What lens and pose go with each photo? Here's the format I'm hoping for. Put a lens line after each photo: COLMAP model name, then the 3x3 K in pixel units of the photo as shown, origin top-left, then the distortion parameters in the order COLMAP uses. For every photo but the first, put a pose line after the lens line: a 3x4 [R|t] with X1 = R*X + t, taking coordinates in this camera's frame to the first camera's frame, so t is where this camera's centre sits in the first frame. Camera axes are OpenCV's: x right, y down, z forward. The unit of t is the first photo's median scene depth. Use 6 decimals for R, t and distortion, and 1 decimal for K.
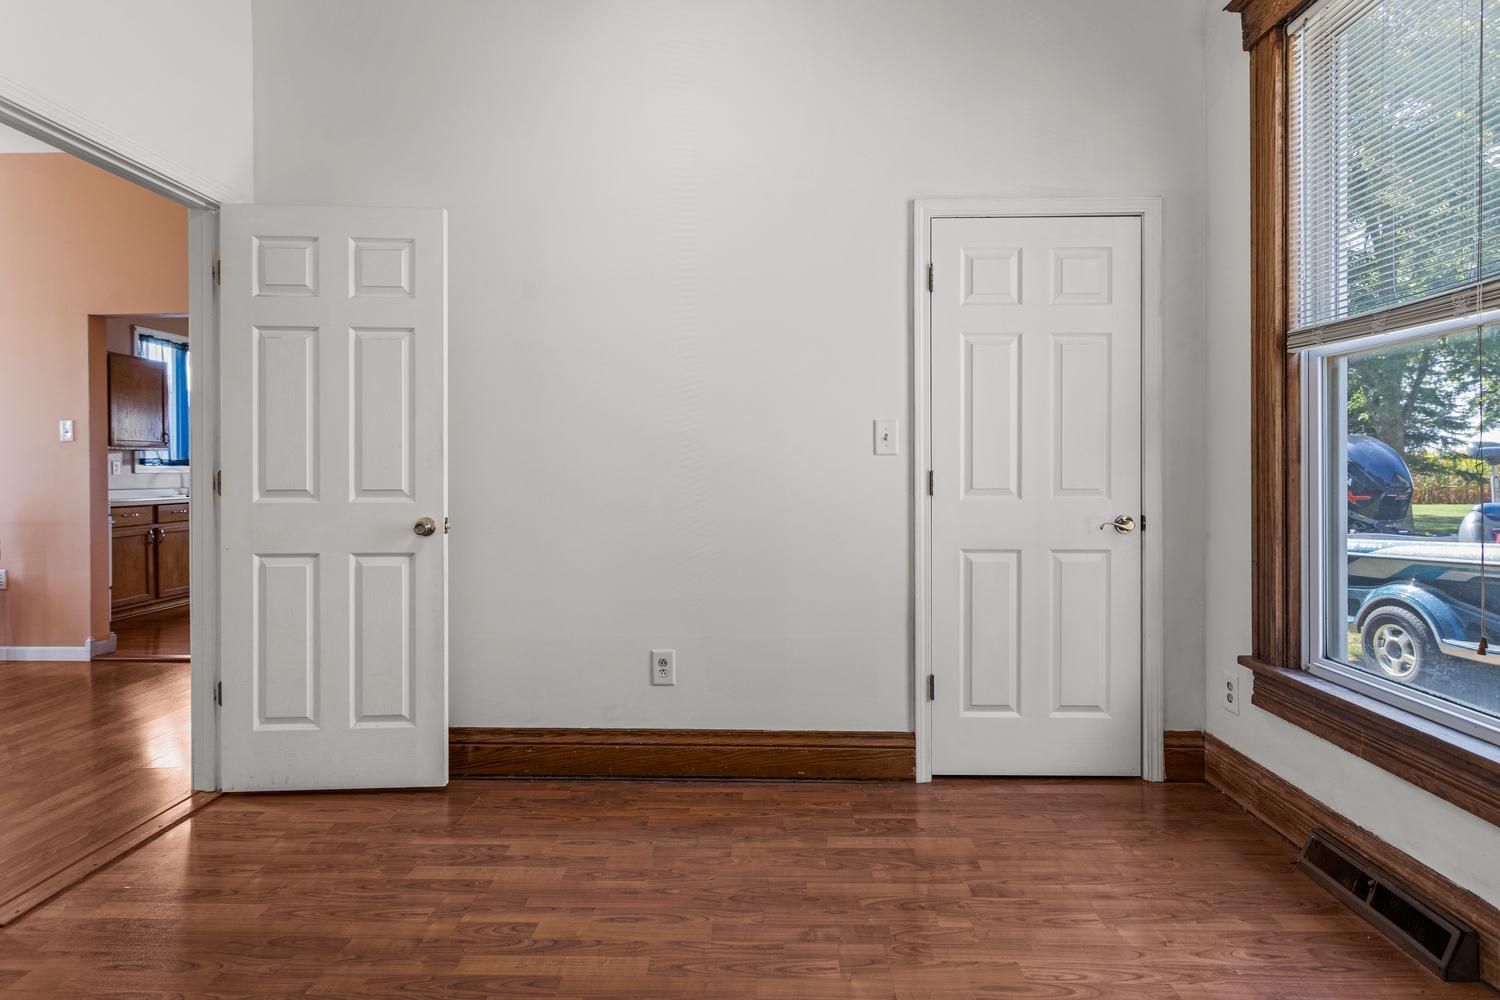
lens RADIAL K [[726.7, 0, 747.7], [0, 726.7, 479.7], [0, 0, 1]] dist [0.001748, 0.001260]
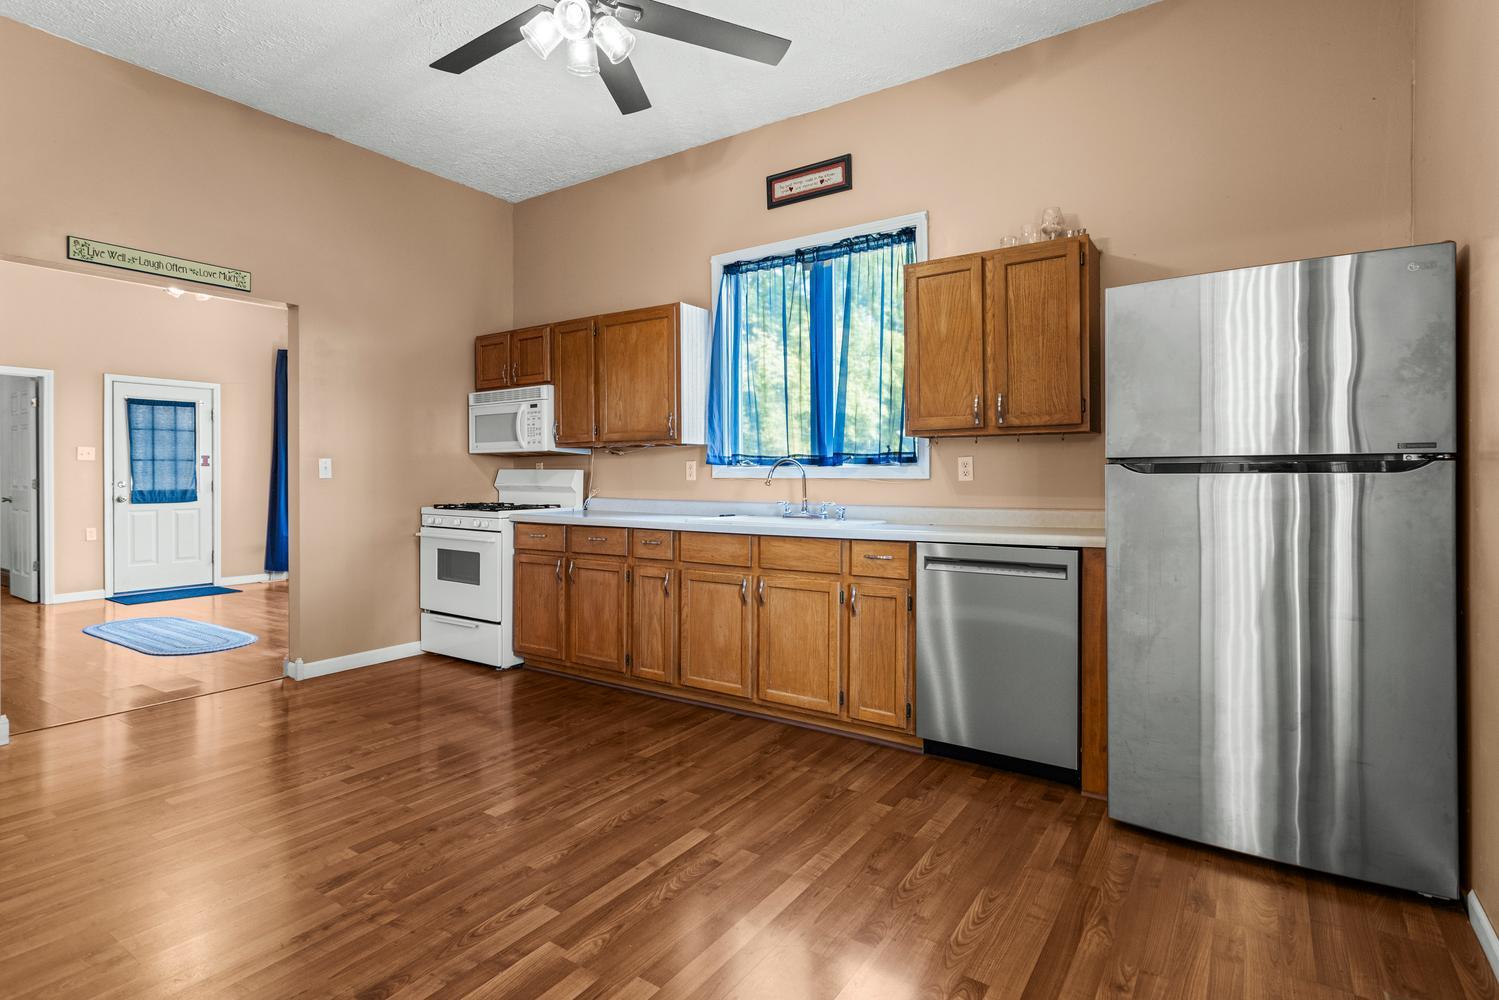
lens RADIAL K [[747.7, 0, 752.8], [0, 747.7, 475.4], [0, 0, 1]] dist [0.000654, 0.000148]
pose [[-0.528351, 0.003132, -0.849020, -0.305377], [-0.000214, 0.999993, 0.003822, -0.015860], [0.849026, 0.002201, -0.528347, 1.535947]]
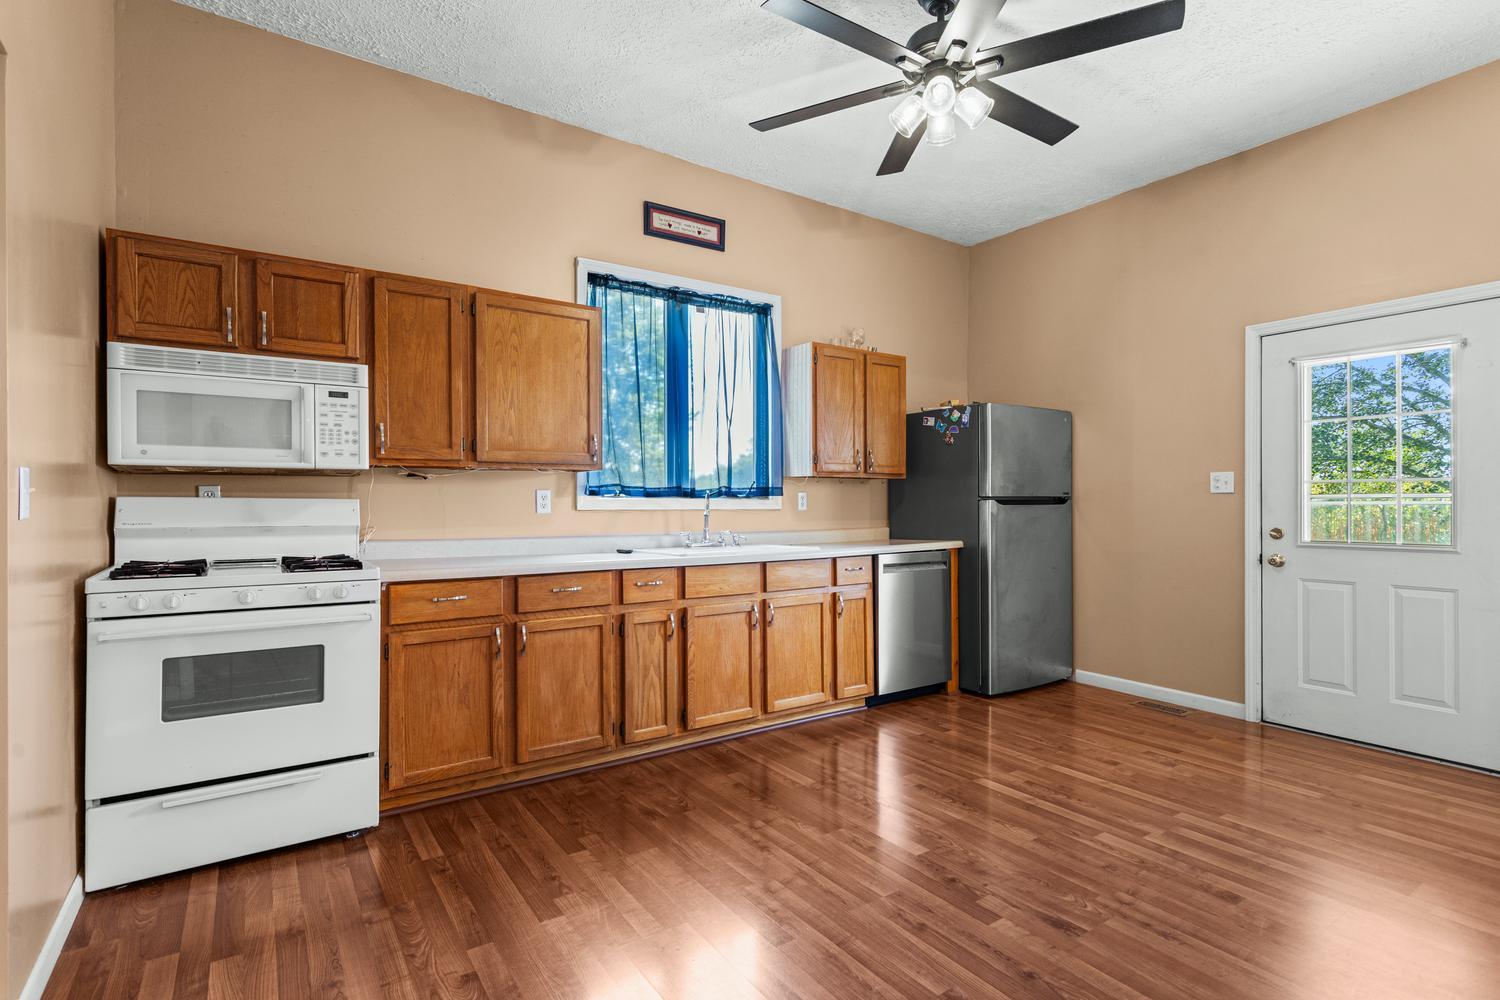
lens RADIAL K [[726.4, 0, 750.0], [0, 726.4, 500.0], [0, 0, 1]] dist [0.001304, 0.000799]
pose [[0.594841, -0.001083, -0.803842, -0.317739], [-0.003616, 0.999985, -0.004023, -0.016924], [0.803835, 0.005300, 0.594829, 0.841001]]
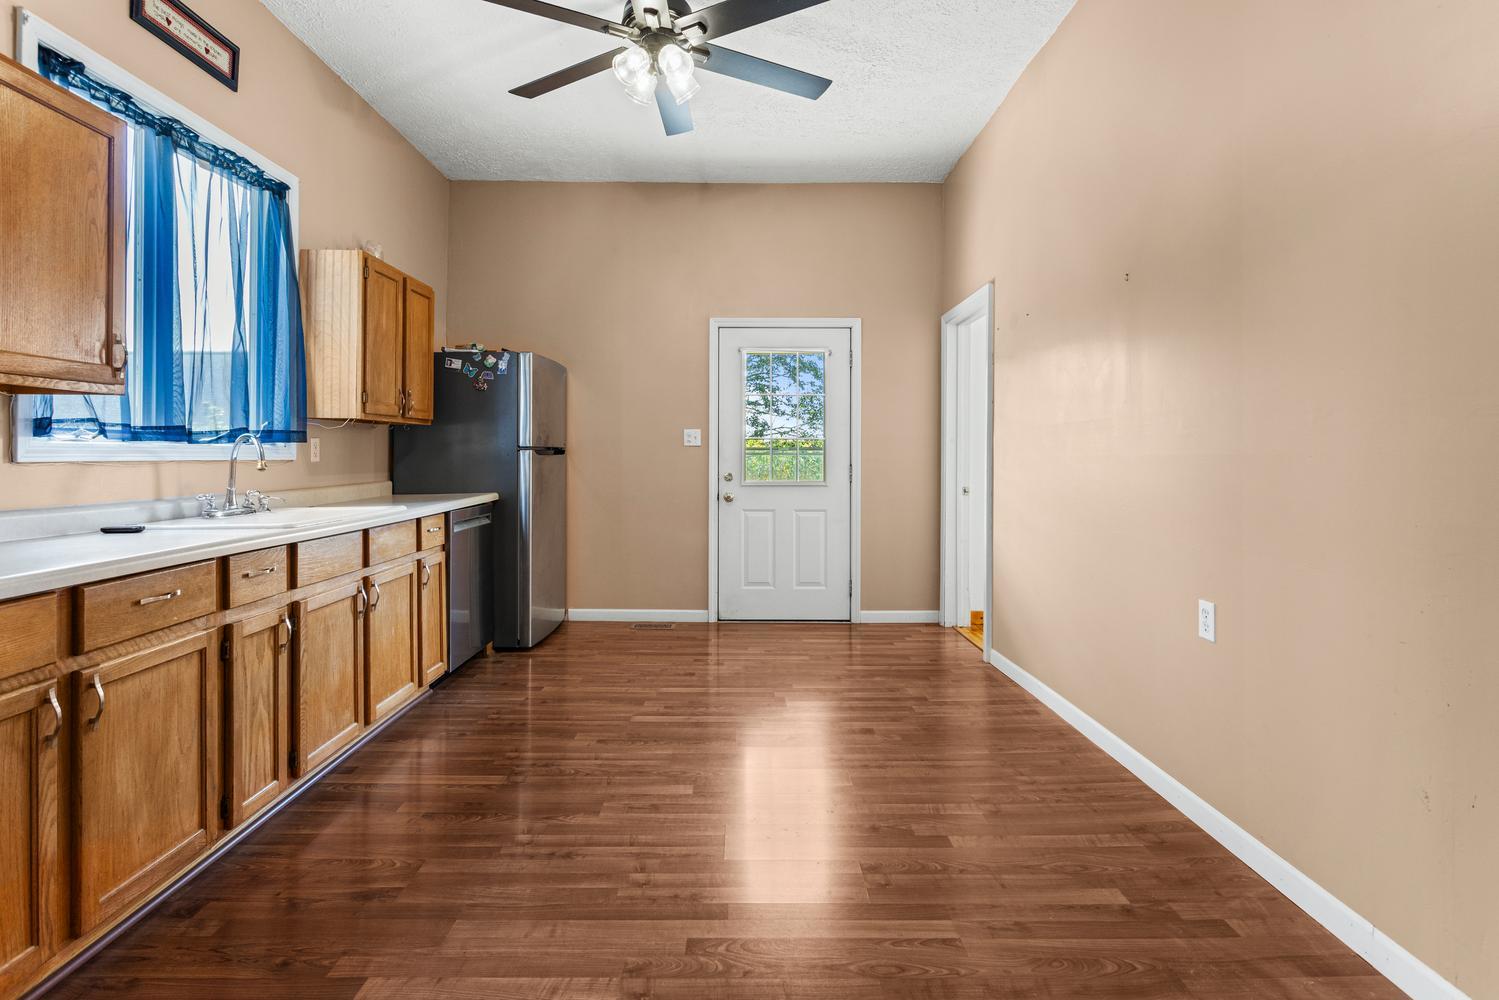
lens RADIAL K [[732.8, 0, 741.8], [0, 732.8, 447.6], [0, 0, 1]] dist [-0.000352, 0.000544]
pose [[0.999317, 0.005536, 0.036543, -0.584148], [-0.005032, 0.999891, -0.013864, -0.014206], [-0.036616, 0.013671, 0.999236, 0.728646]]
